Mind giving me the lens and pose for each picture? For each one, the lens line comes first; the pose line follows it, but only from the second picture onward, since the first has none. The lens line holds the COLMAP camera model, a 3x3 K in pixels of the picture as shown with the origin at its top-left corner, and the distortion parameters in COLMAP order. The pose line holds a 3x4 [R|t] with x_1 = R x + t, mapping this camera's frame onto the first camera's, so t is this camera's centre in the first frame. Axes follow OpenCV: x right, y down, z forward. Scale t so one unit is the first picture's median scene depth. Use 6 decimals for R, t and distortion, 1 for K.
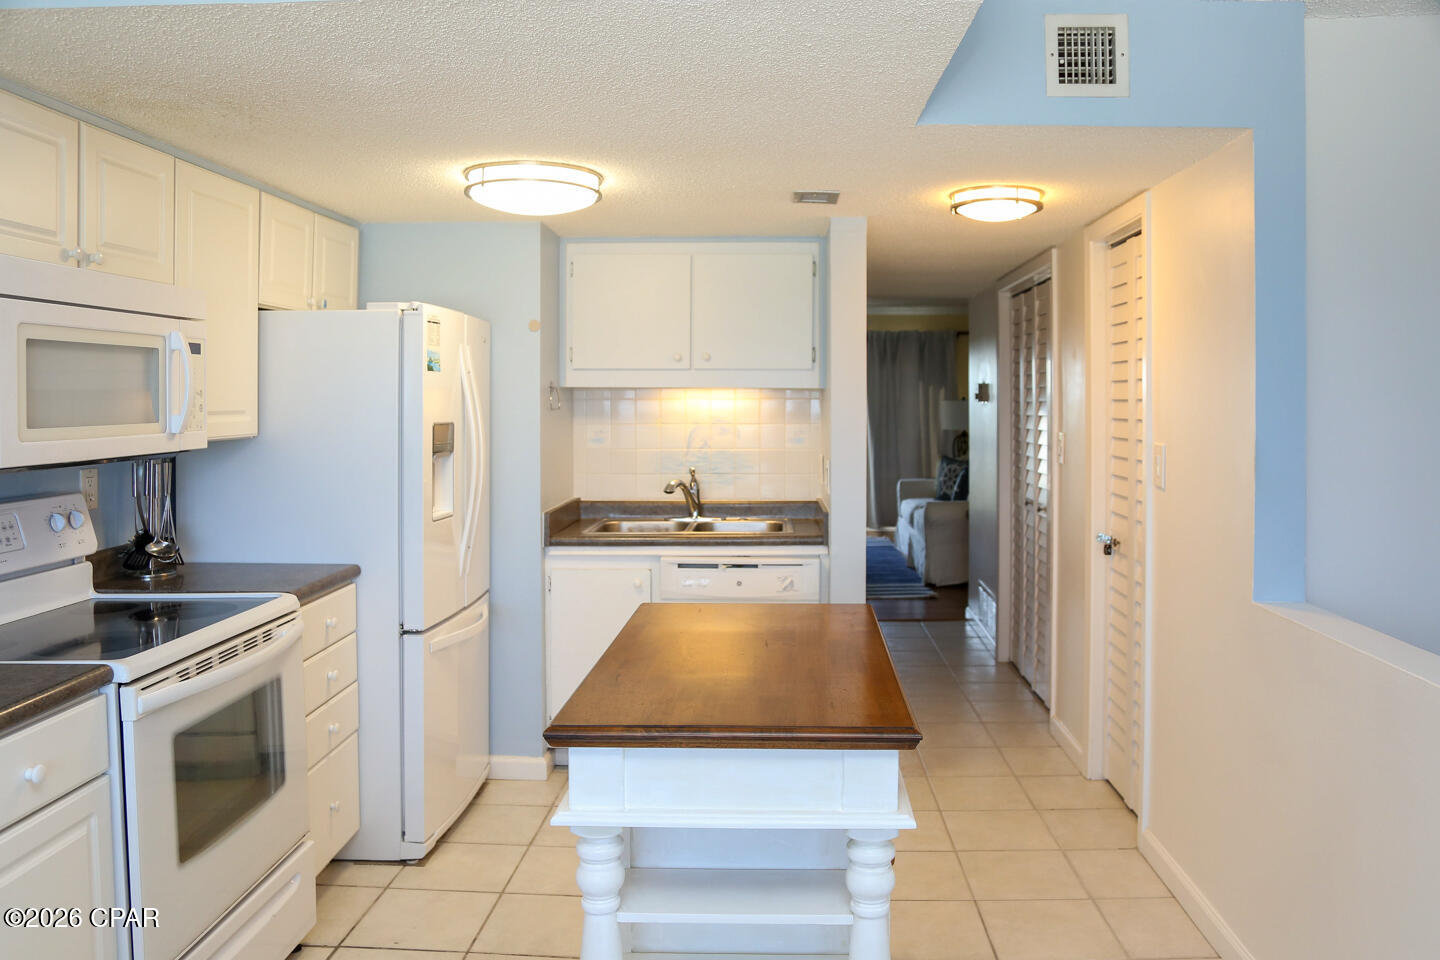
lens RADIAL K [[998.2, 0, 725.1], [0, 998.2, 391.5], [0, 0, 1]] dist [-0.075515, 0.006712]
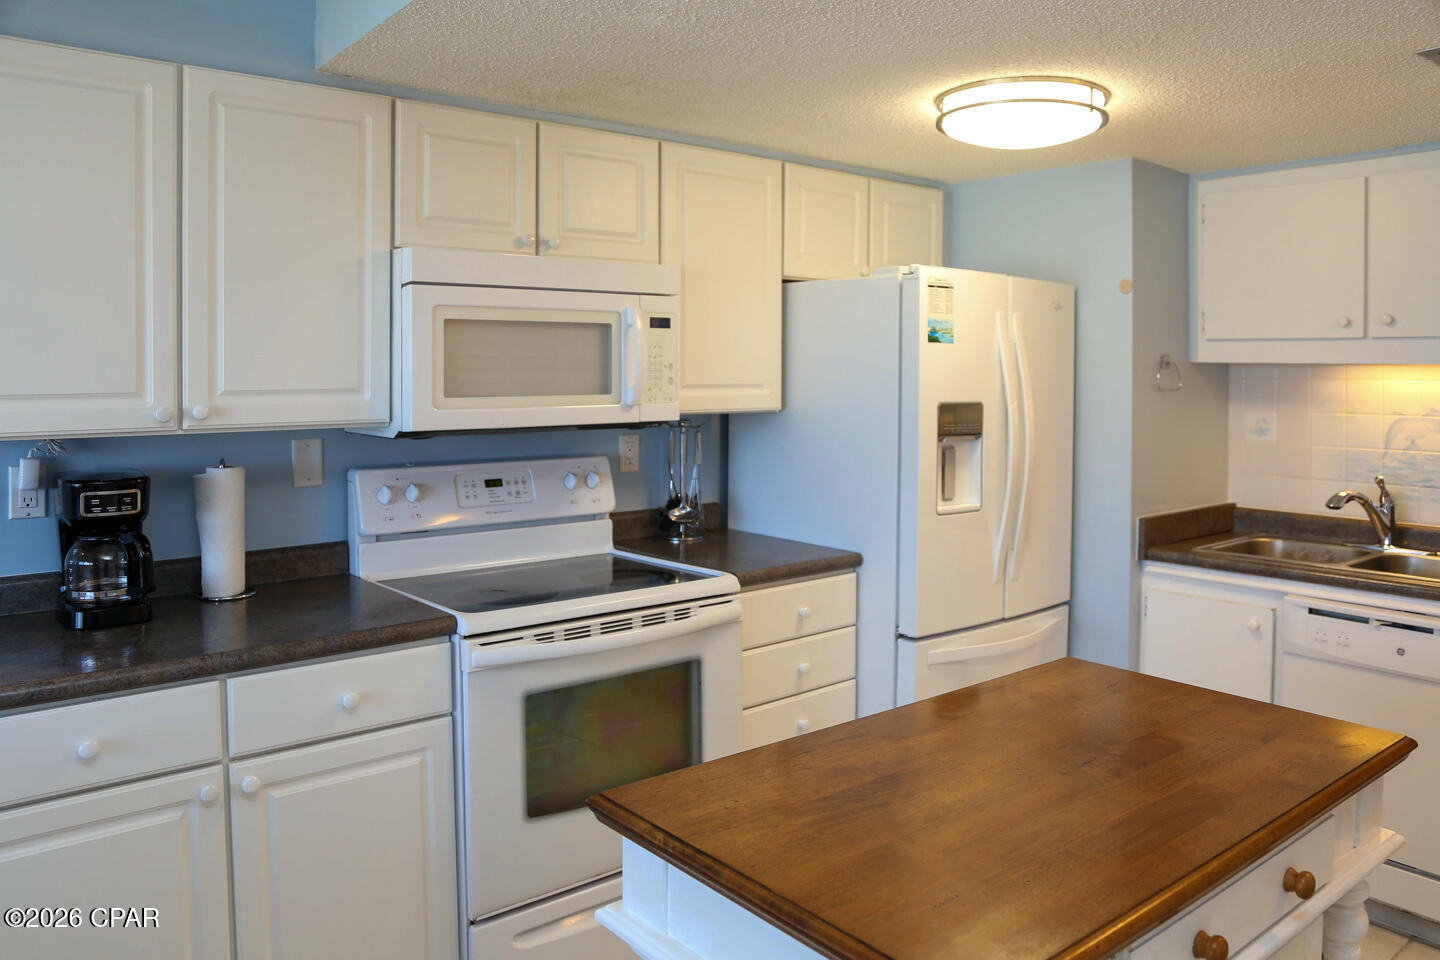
lens RADIAL K [[998.2, 0, 725.1], [0, 998.2, 391.5], [0, 0, 1]] dist [-0.075515, 0.006712]
pose [[0.680768, 0.021765, -0.732175, 0.221399], [-0.004624, 0.999666, 0.025418, 0.000791], [0.732484, -0.013919, 0.680642, 0.274713]]
